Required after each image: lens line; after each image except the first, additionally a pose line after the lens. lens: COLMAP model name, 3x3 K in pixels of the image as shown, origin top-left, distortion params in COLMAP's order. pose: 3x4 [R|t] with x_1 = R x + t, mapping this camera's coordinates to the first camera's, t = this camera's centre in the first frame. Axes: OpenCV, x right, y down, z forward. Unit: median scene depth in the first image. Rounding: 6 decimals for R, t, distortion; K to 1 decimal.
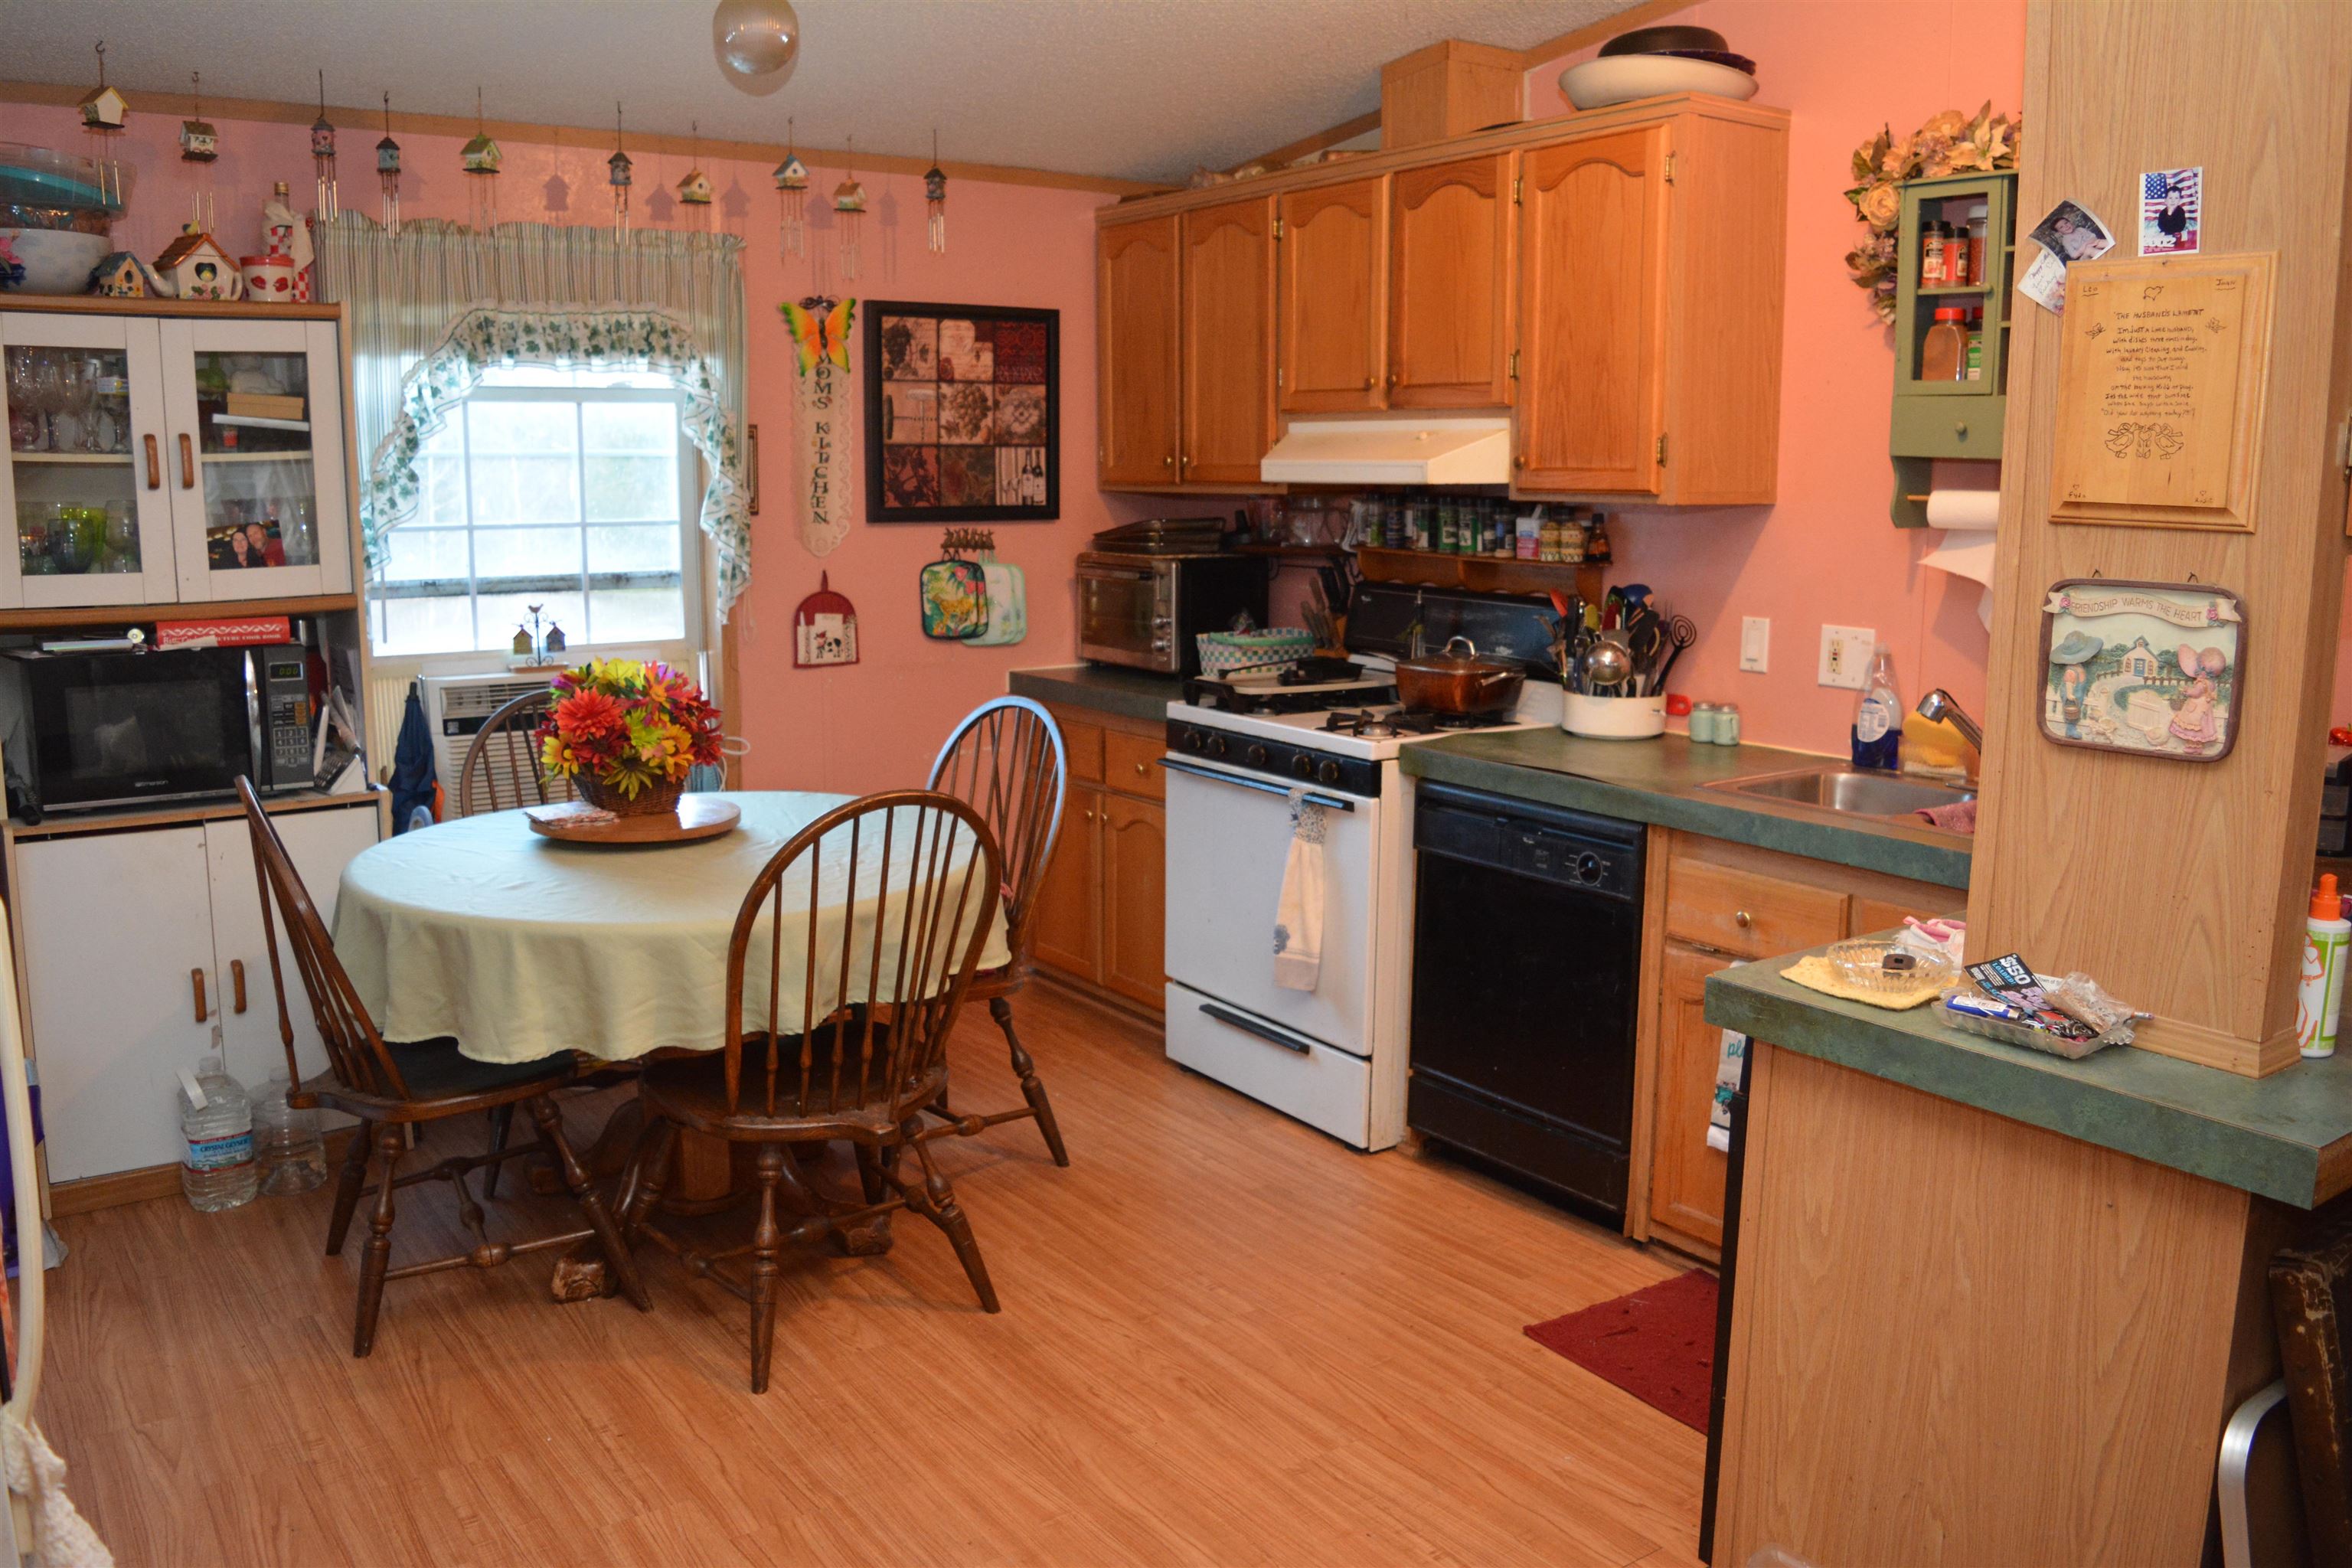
lens RADIAL K [[1832.0, 0, 1162.4], [0, 1832.0, 771.6], [0, 0, 1]] dist [-0.096215, 0.024519]
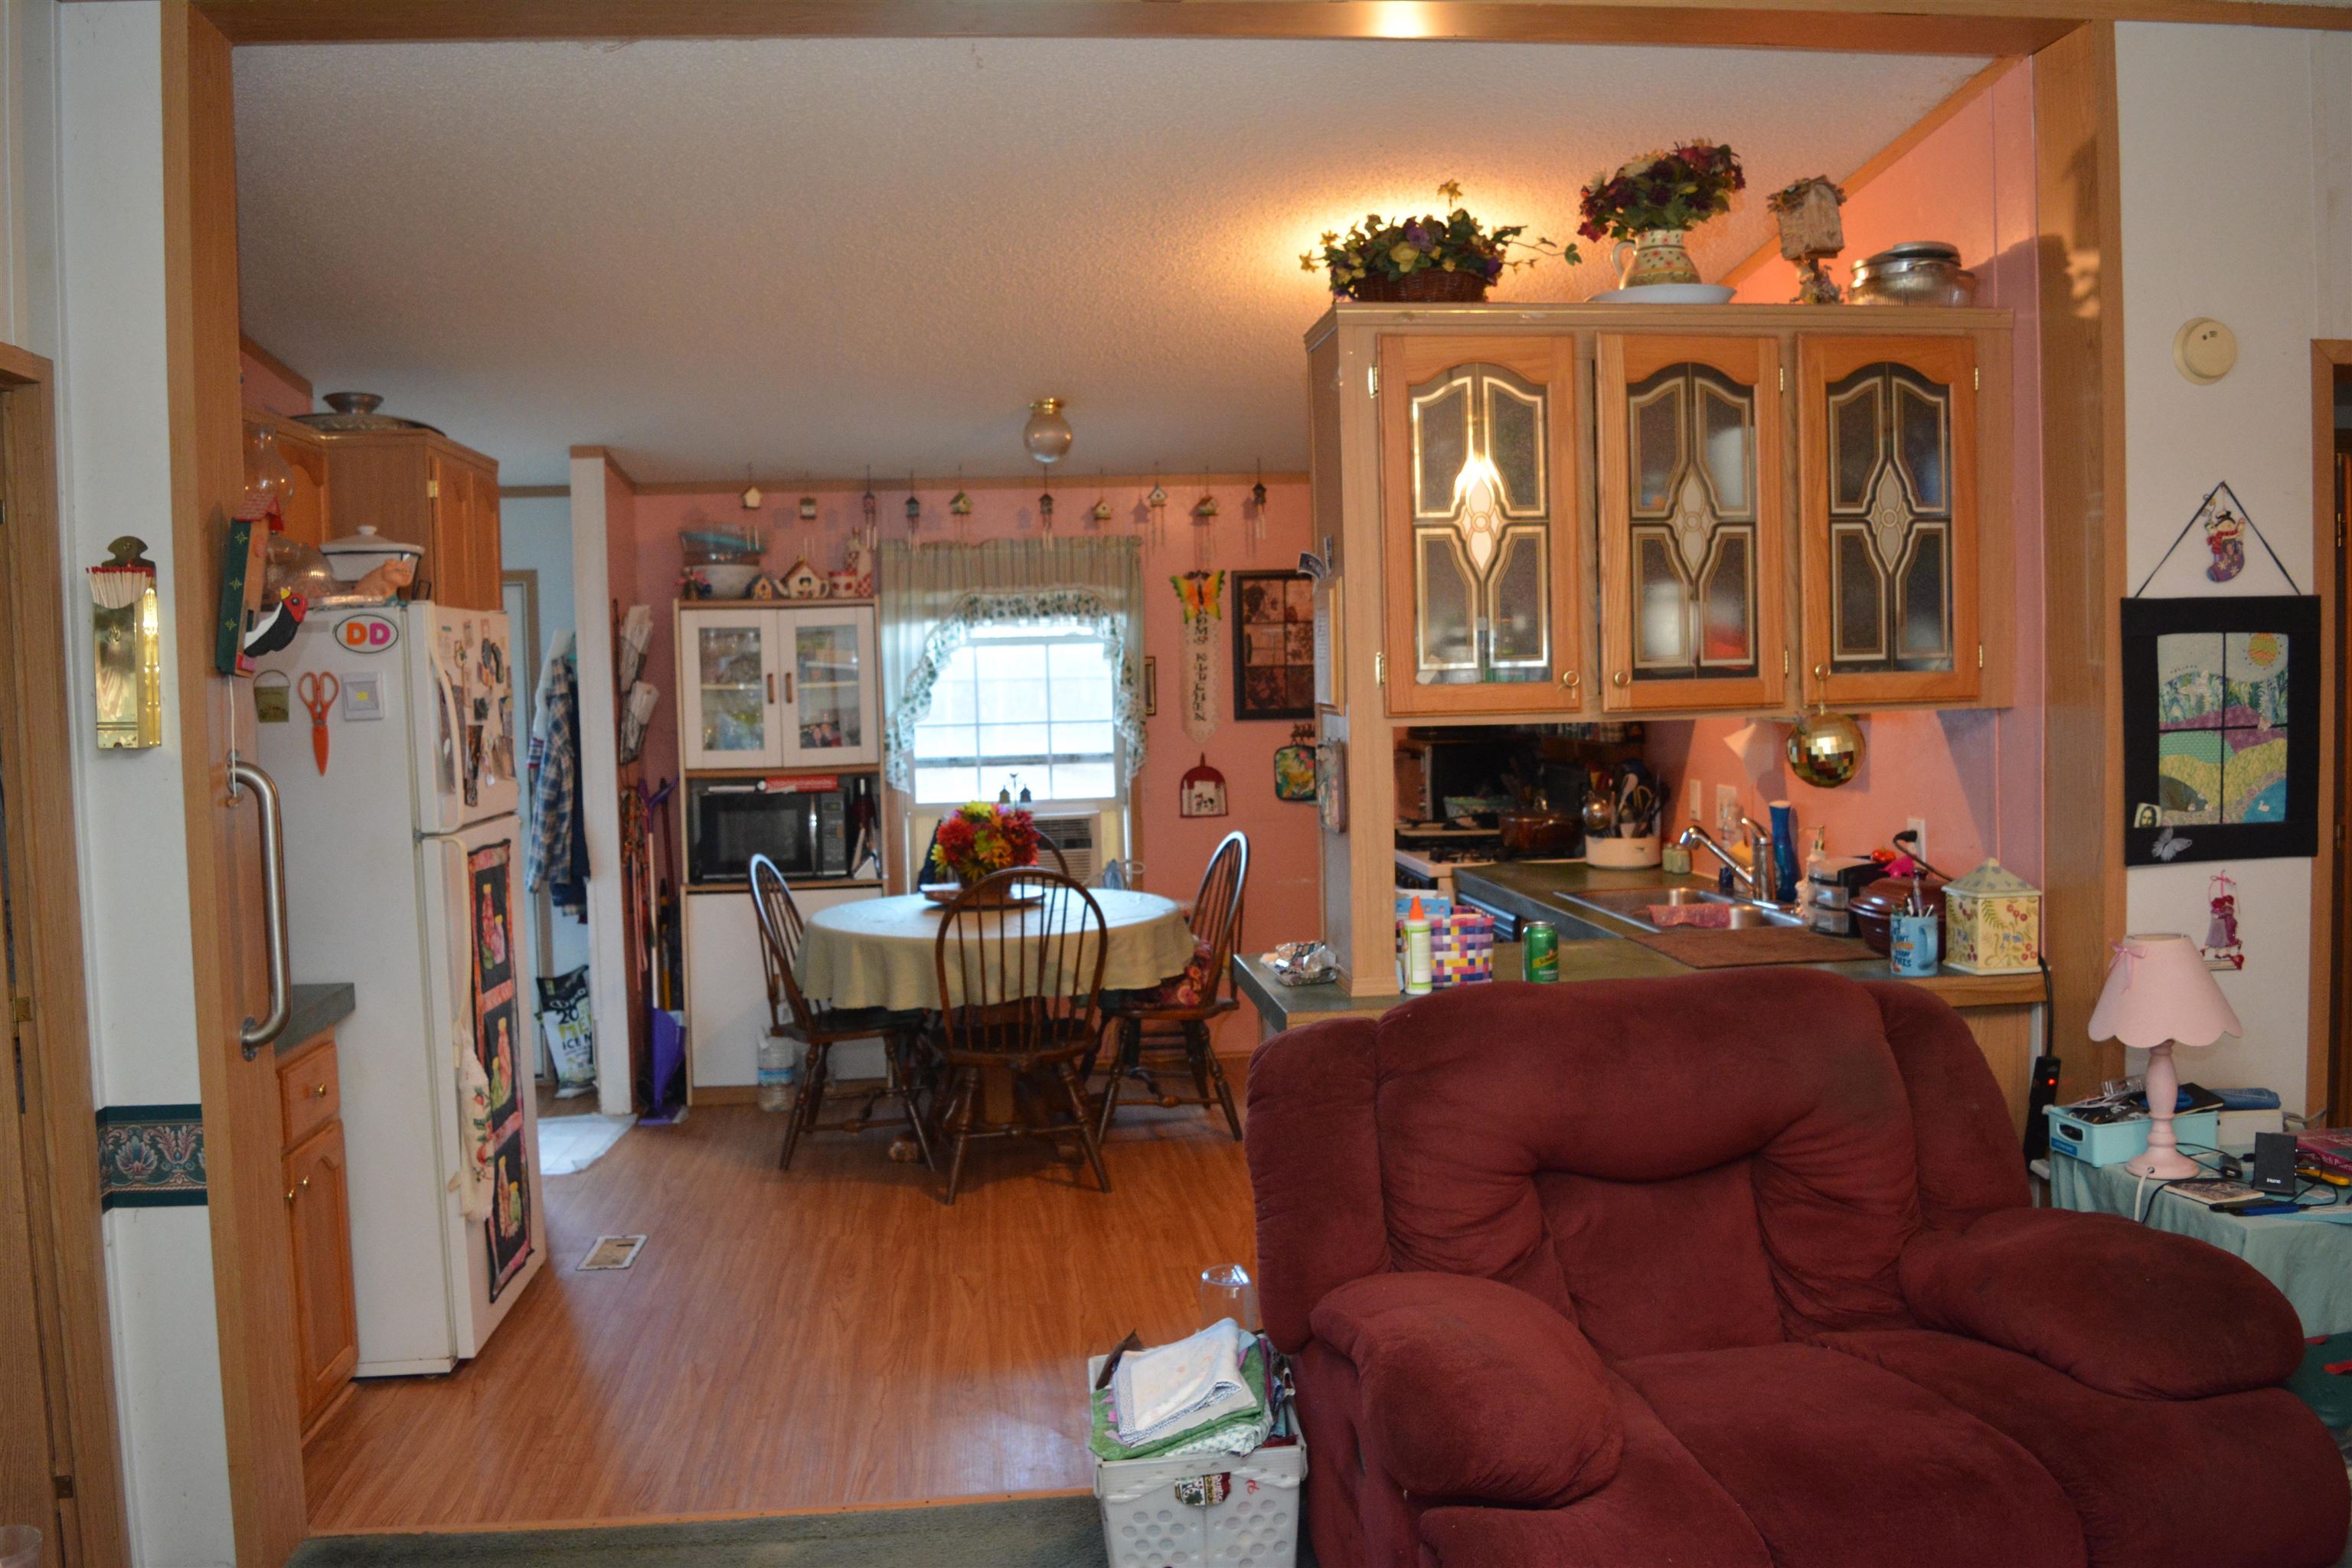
lens RADIAL K [[1832.0, 0, 1171.1], [0, 1832.0, 773.2], [0, 0, 1]] dist [-0.096215, 0.024519]
pose [[0.878165, 0.001859, -0.478354, 0.637967], [-0.052342, 0.994361, -0.092226, 0.057203], [0.475485, 0.106028, 0.873311, -0.392908]]
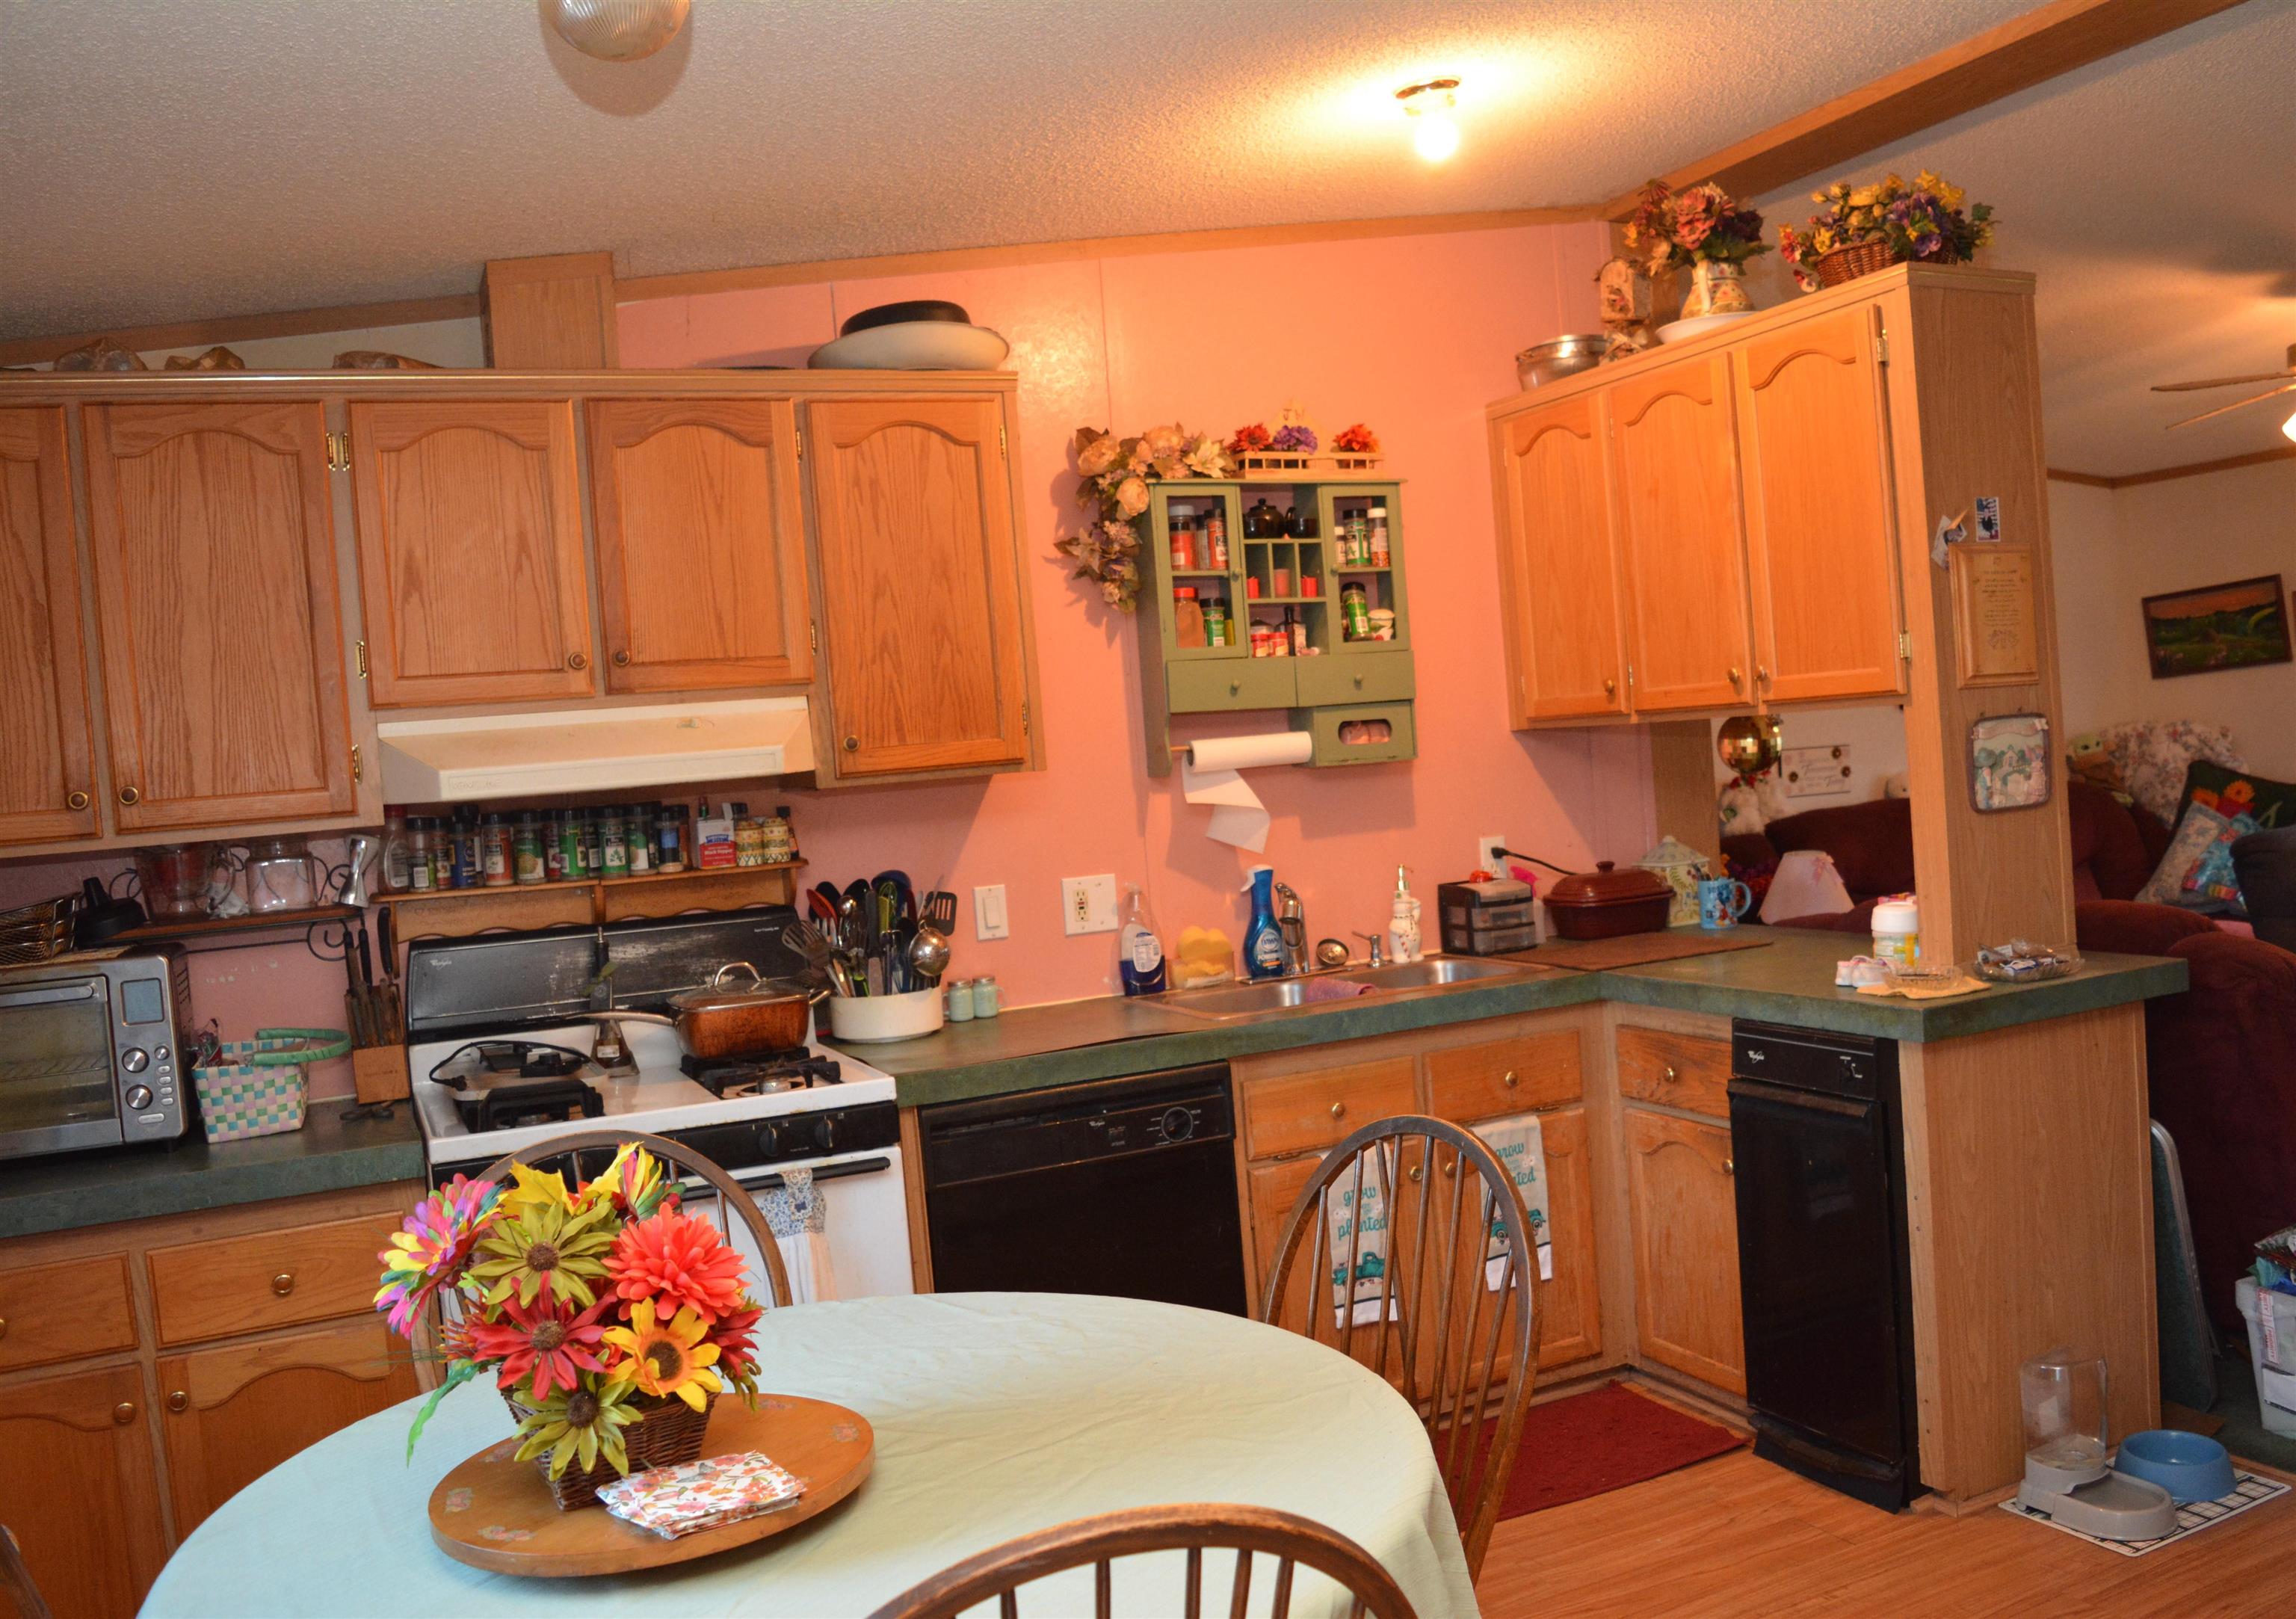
lens RADIAL K [[1991.4, 0, 1153.9], [0, 1991.4, 803.7], [0, 0, 1]] dist [-0.063043, 0.003525]
pose [[0.160102, -0.039755, 0.986300, -0.749302], [0.240173, 0.970730, 0.000141, -0.107508], [-0.957436, 0.236860, 0.164964, 0.716550]]
